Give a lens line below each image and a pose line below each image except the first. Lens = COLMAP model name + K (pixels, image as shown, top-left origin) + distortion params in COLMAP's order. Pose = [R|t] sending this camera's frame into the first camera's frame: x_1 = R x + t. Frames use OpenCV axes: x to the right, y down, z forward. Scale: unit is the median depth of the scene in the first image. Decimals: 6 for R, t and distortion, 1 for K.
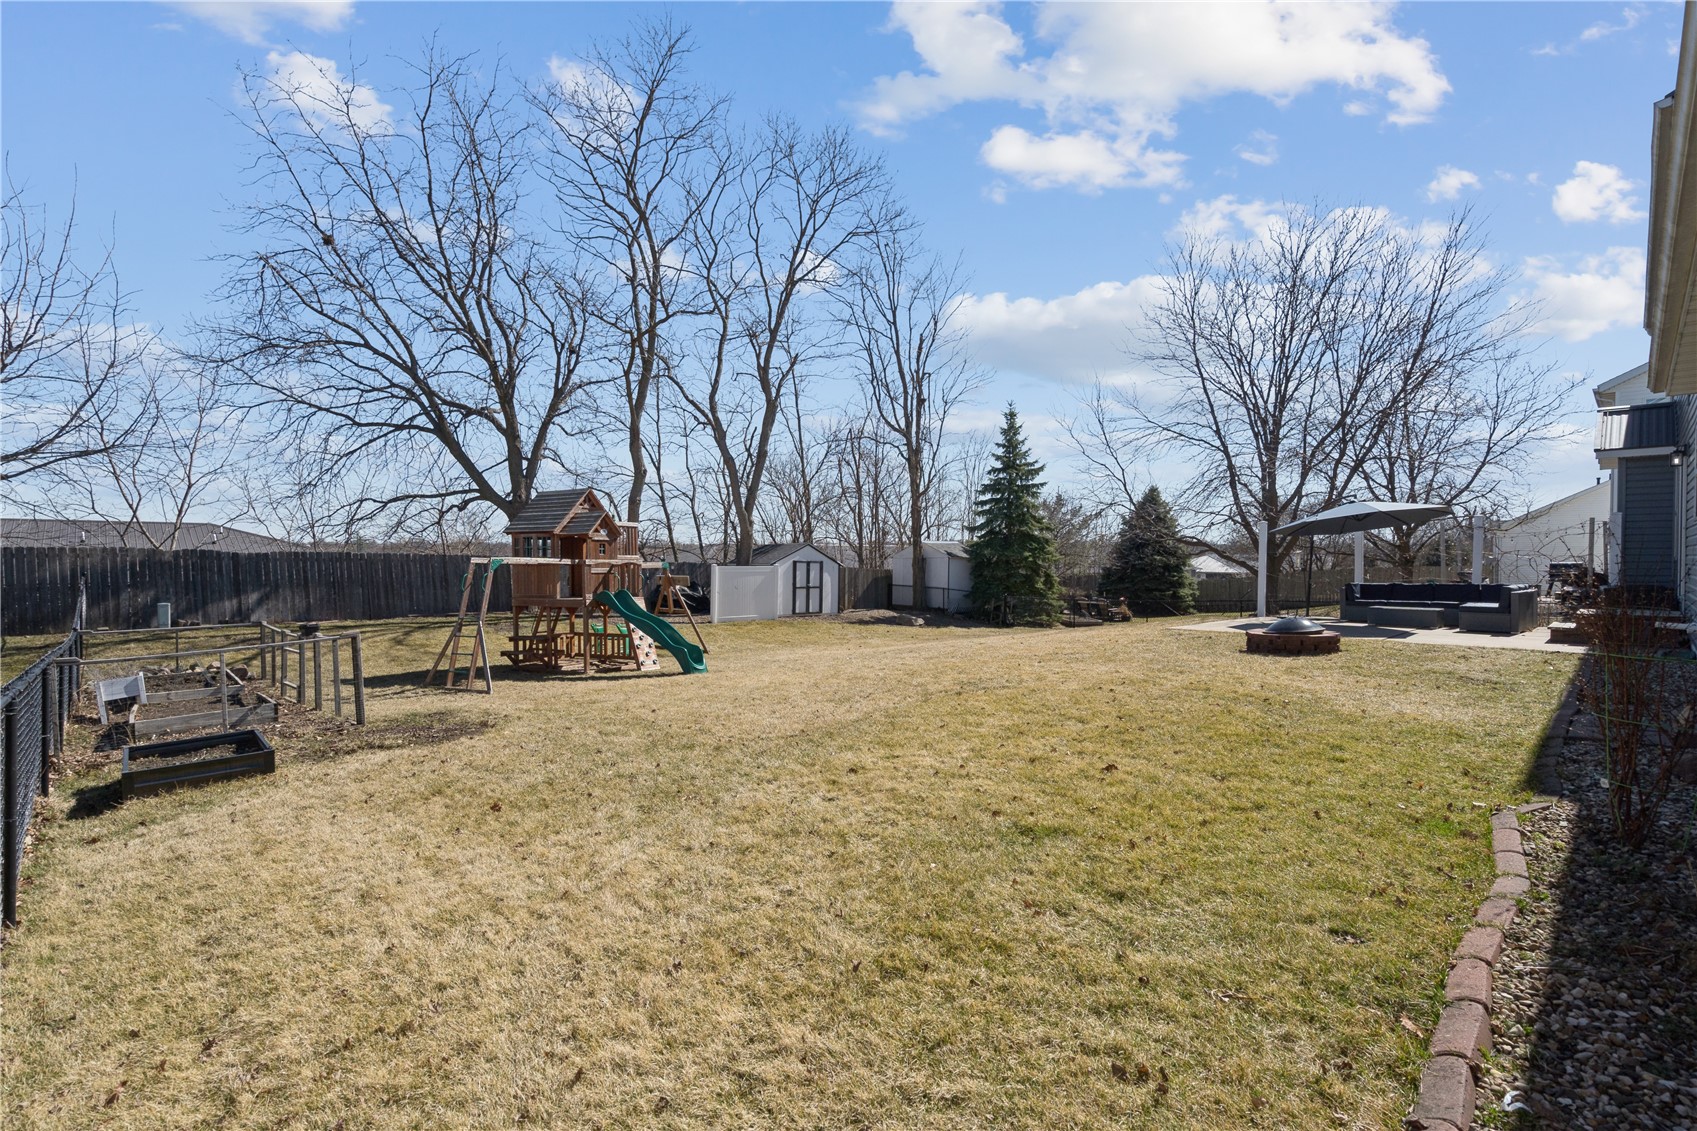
lens RADIAL K [[773.8, 0, 838.6], [0, 773.8, 576.6], [0, 0, 1]] dist [0.005064, 0.000840]
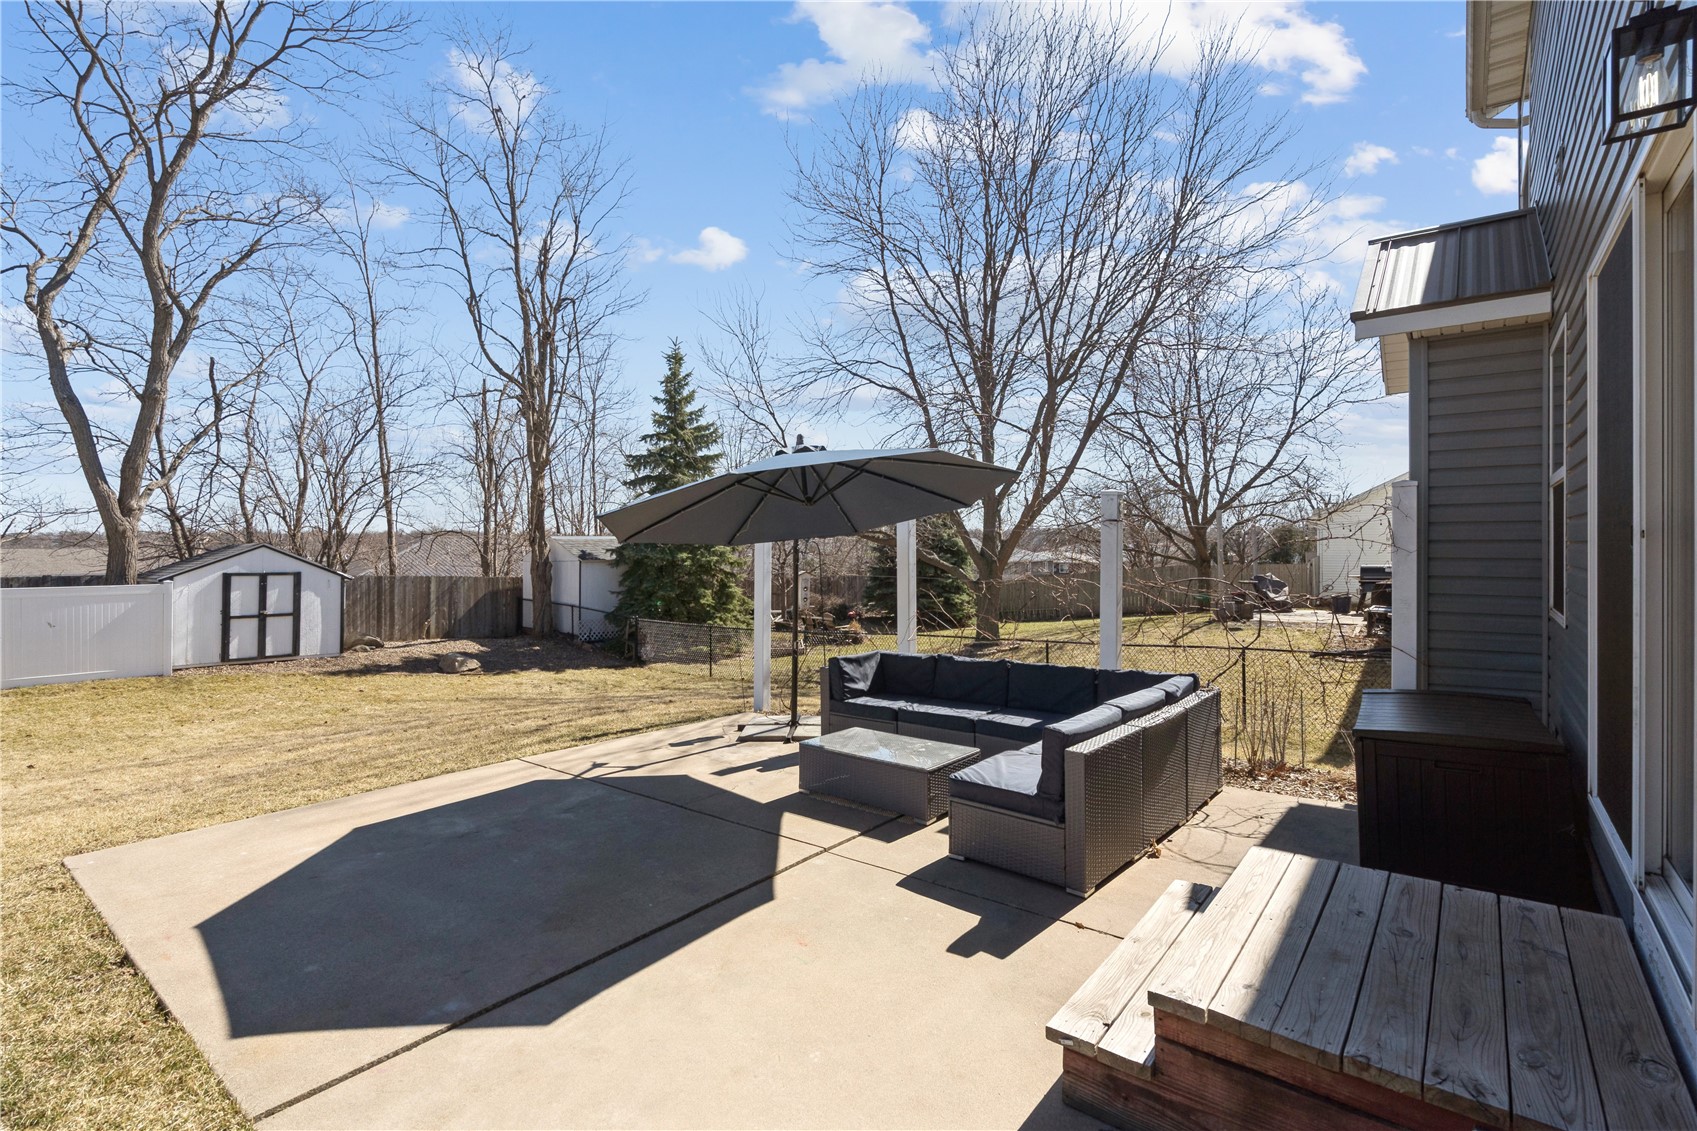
lens RADIAL K [[773.8, 0, 852.9], [0, 773.8, 558.7], [0, 0, 1]] dist [0.005064, 0.000840]
pose [[0.992189, -0.007638, 0.124506, 0.297143], [0.008825, 0.999921, -0.008985, -0.018270], [-0.124428, 0.010014, 0.992178, 0.286104]]
